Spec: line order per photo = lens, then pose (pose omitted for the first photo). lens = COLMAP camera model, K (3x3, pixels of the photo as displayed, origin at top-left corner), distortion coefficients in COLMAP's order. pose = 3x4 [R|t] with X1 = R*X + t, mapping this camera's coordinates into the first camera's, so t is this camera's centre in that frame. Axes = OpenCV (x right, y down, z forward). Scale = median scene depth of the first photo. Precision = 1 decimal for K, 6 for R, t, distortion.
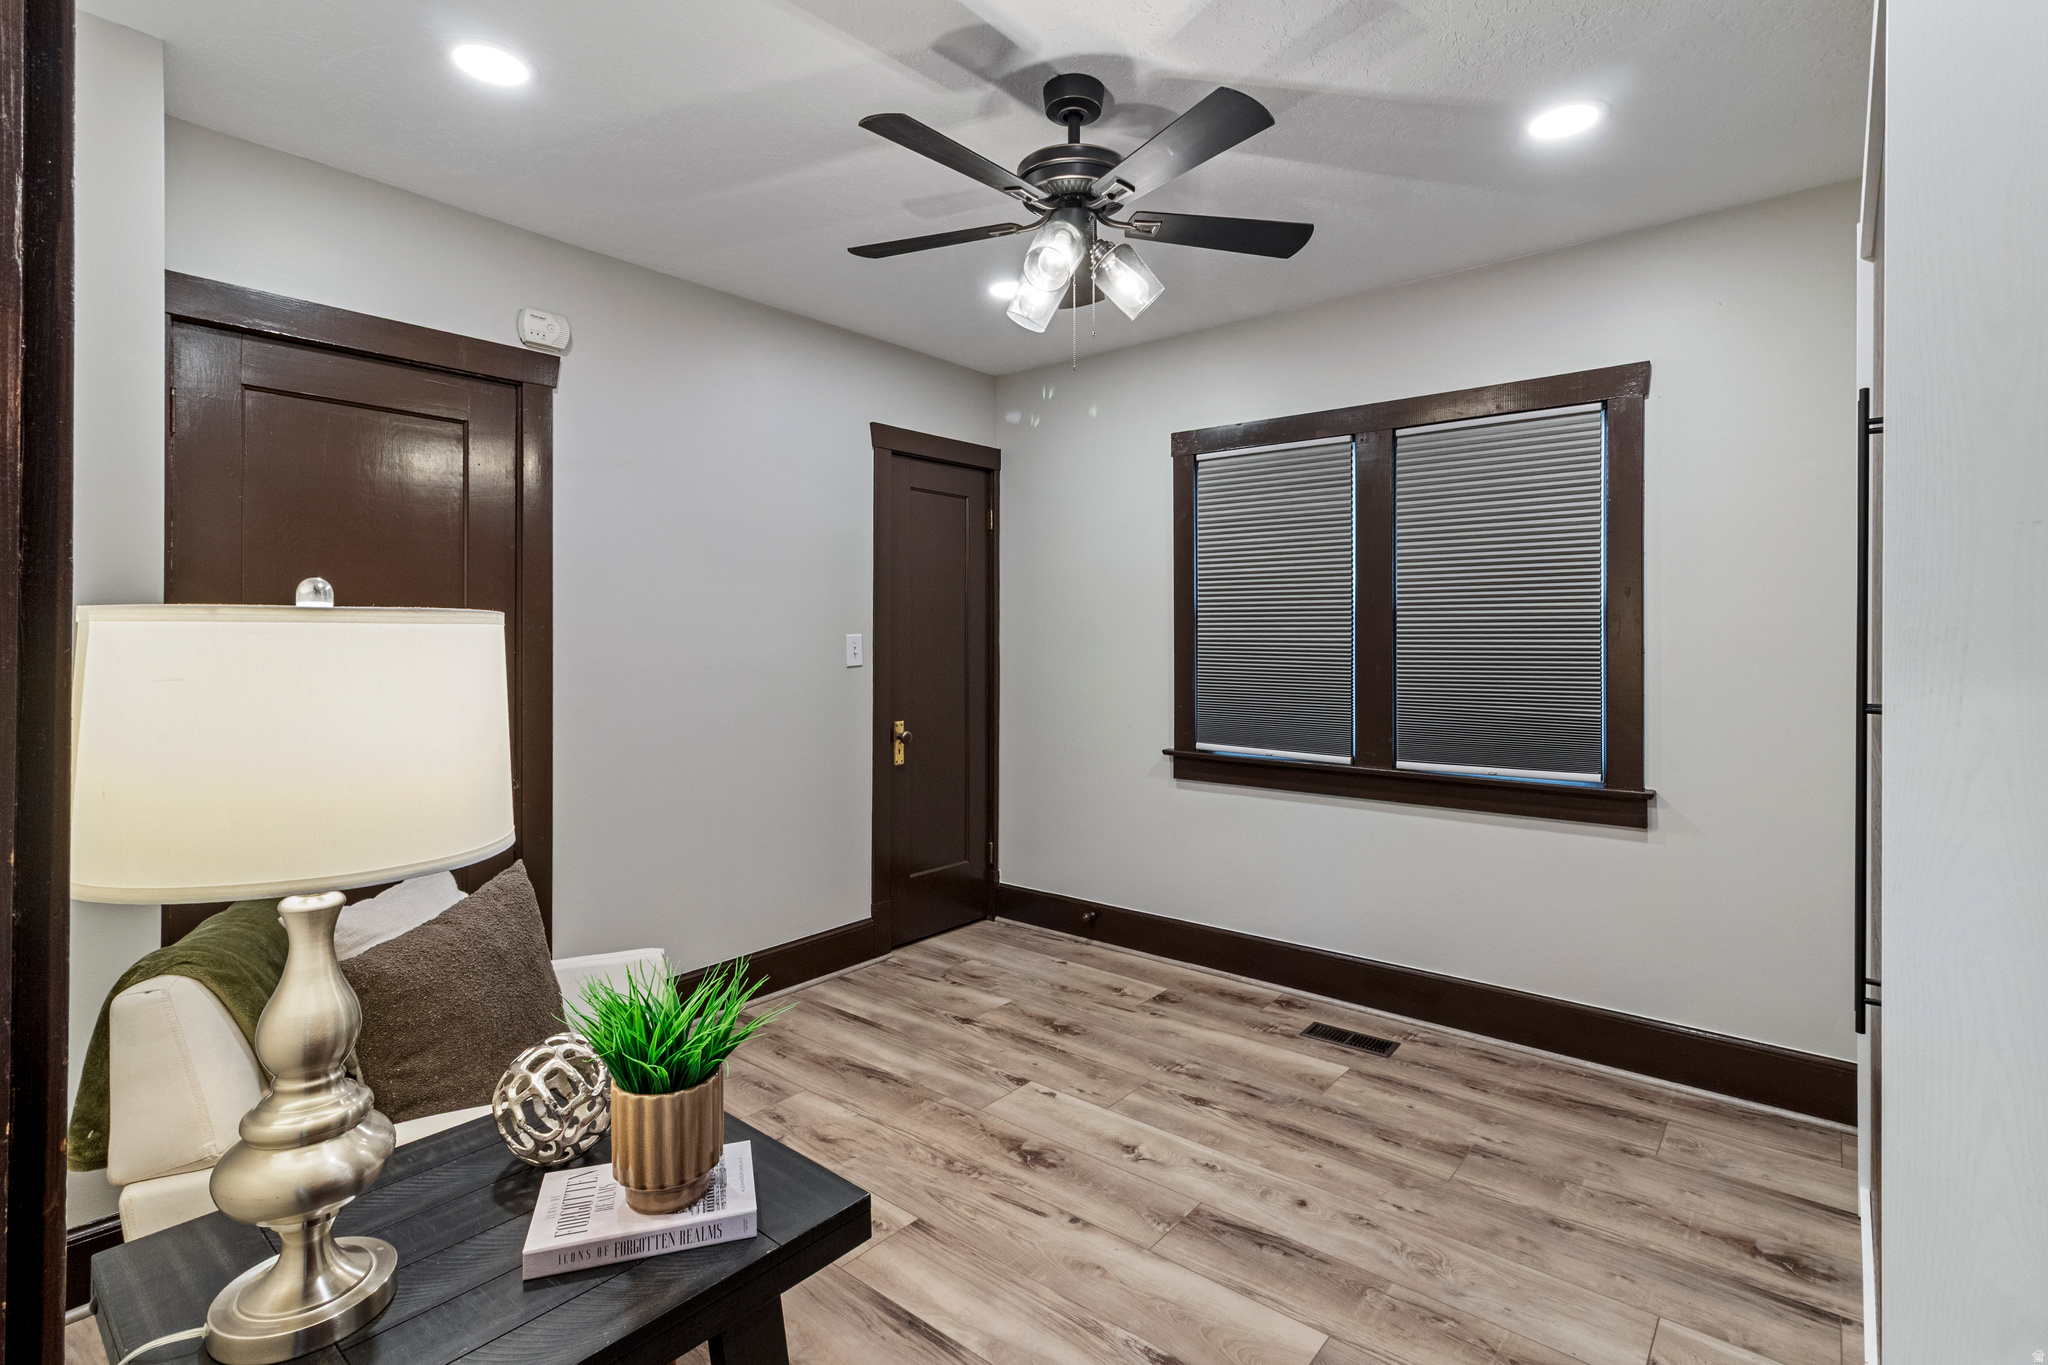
lens RADIAL K [[987.3, 0, 1034.1], [0, 987.3, 591.2], [0, 0, 1]] dist [0.001291, 0.000104]
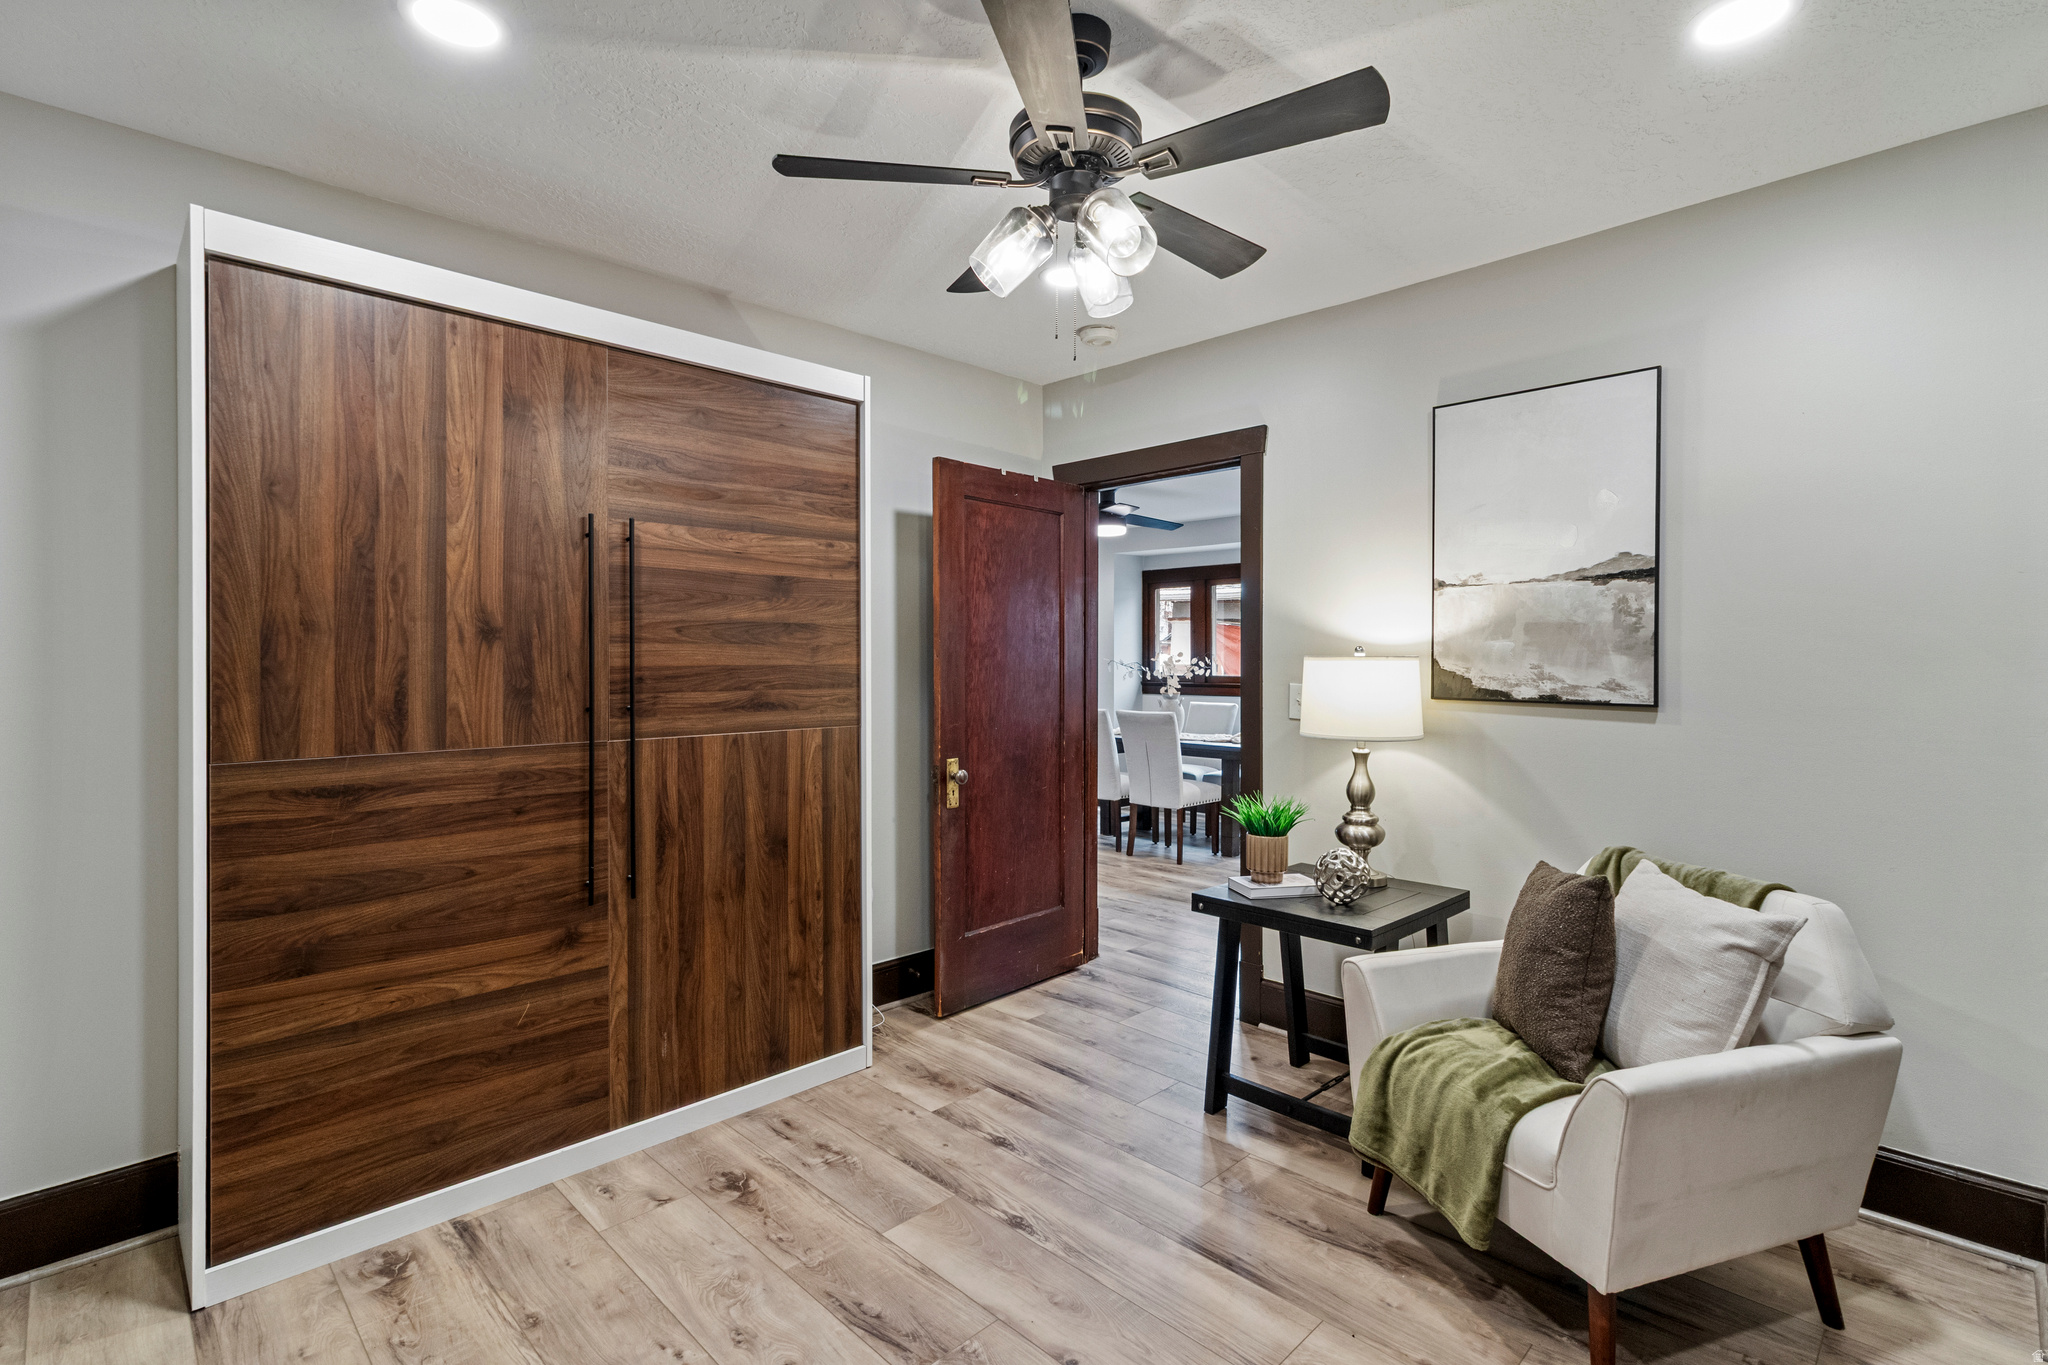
lens RADIAL K [[953.6, 0, 1023.3], [0, 953.6, 644.5], [0, 0, 1]] dist [0.002185, 0.000313]
pose [[-0.993652, 0.000041, 0.112495, -0.006371], [-0.006353, 0.998384, -0.056480, 0.049653], [-0.112315, -0.056836, -0.992046, 1.258614]]
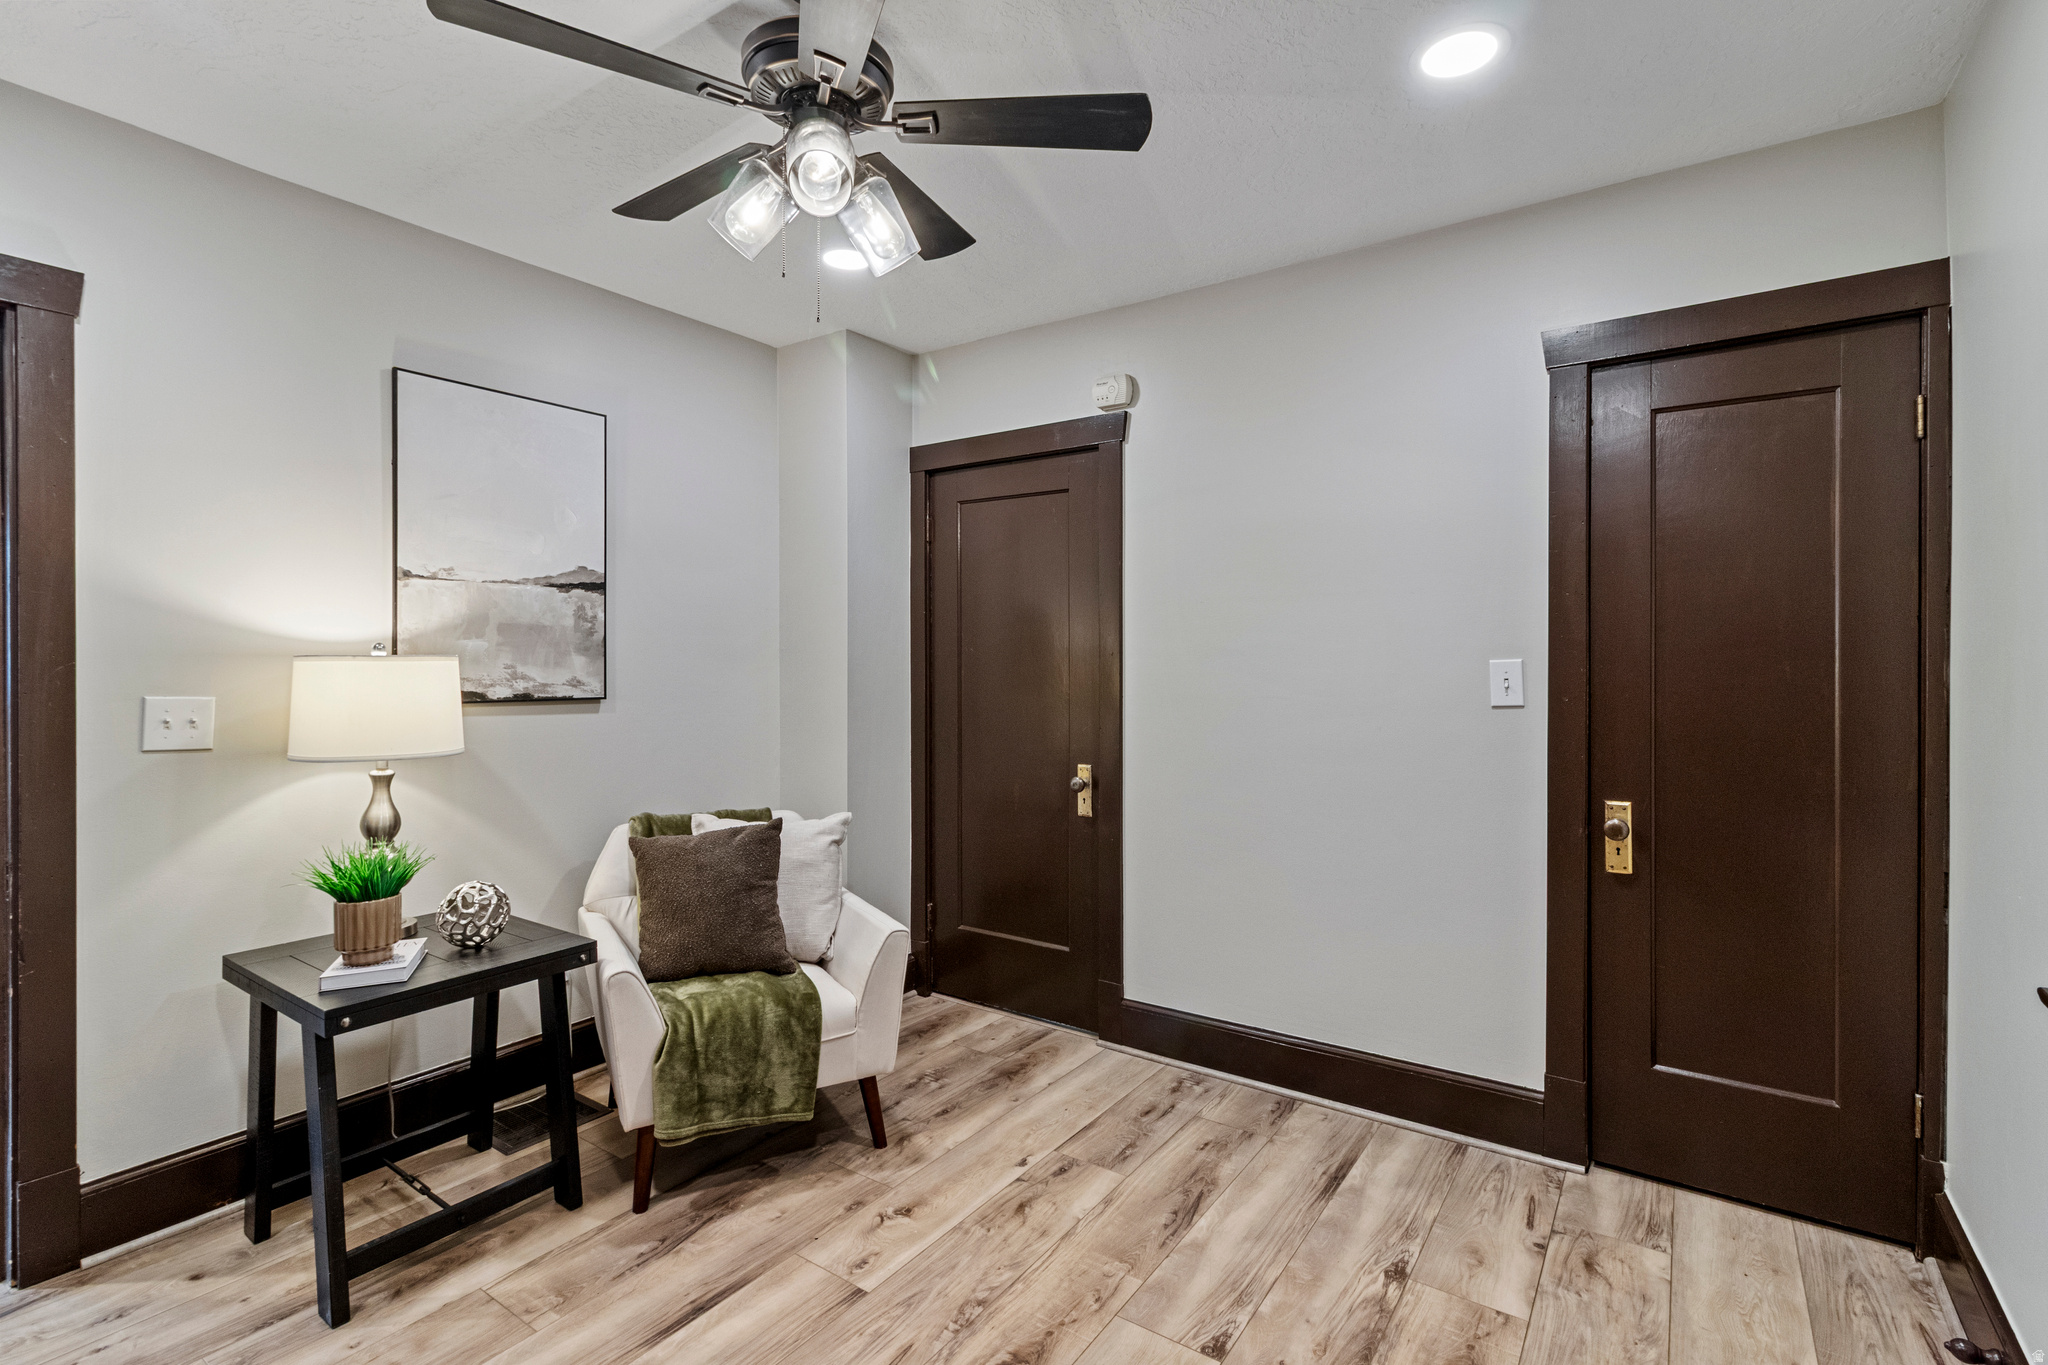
lens RADIAL K [[953.6, 0, 1023.3], [0, 953.6, 644.5], [0, 0, 1]] dist [0.002185, 0.000313]
pose [[0.064010, -0.018760, -0.997773, 0.544130], [0.047269, 0.998758, -0.015746, 0.033792], [0.996829, -0.046156, 0.064818, 0.761772]]
